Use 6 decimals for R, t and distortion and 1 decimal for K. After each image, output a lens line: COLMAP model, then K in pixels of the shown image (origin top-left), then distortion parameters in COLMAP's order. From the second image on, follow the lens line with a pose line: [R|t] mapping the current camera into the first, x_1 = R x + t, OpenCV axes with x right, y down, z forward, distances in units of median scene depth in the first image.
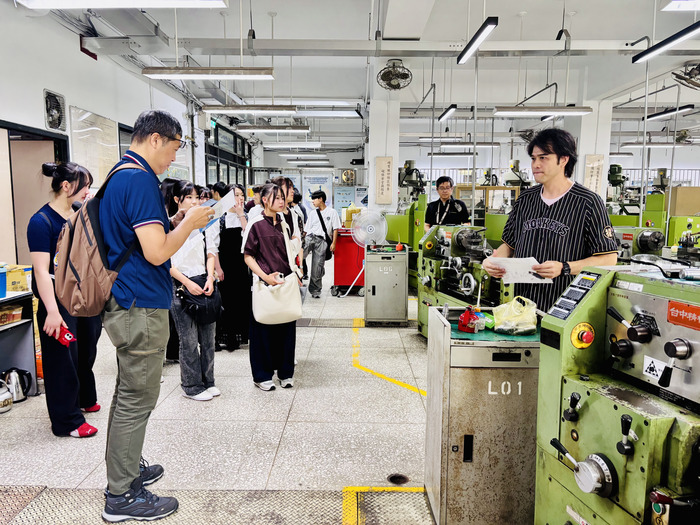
lens RADIAL K [[539.4, 0, 347.6], [0, 539.4, 269.7], [0, 0, 1]] dist [0.015355, -0.005033]
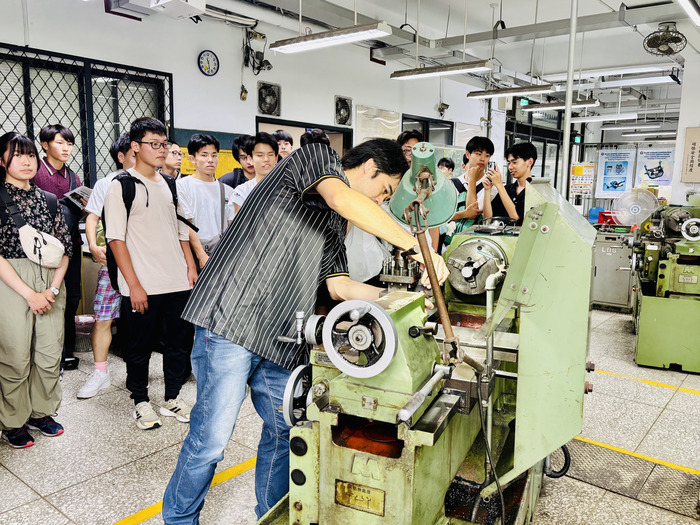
lens RADIAL K [[576.6, 0, 349.9], [0, 576.6, 261.7], [0, 0, 1]] dist [0.032216, -0.023127]
pose [[0.787423, 0.090328, -0.609759, 0.299281], [-0.081169, 0.995786, 0.042693, 0.011008], [0.611046, 0.015876, 0.791436, -0.086452]]
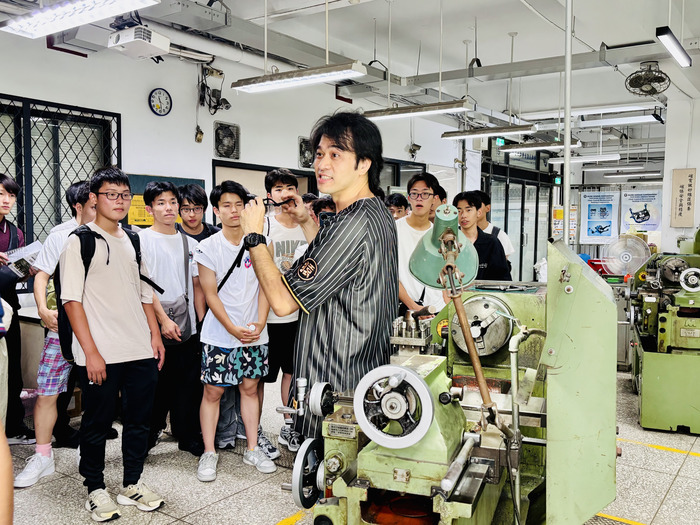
lens RADIAL K [[658.6, 0, 350.6], [0, 658.6, 262.4], [0, 0, 1]] dist [0.034176, 0.000000]
pose [[0.829370, 0.028202, -0.557987, 0.293635], [-0.064620, 0.996865, -0.045665, 0.008918], [0.554950, 0.073930, 0.828592, -0.116262]]
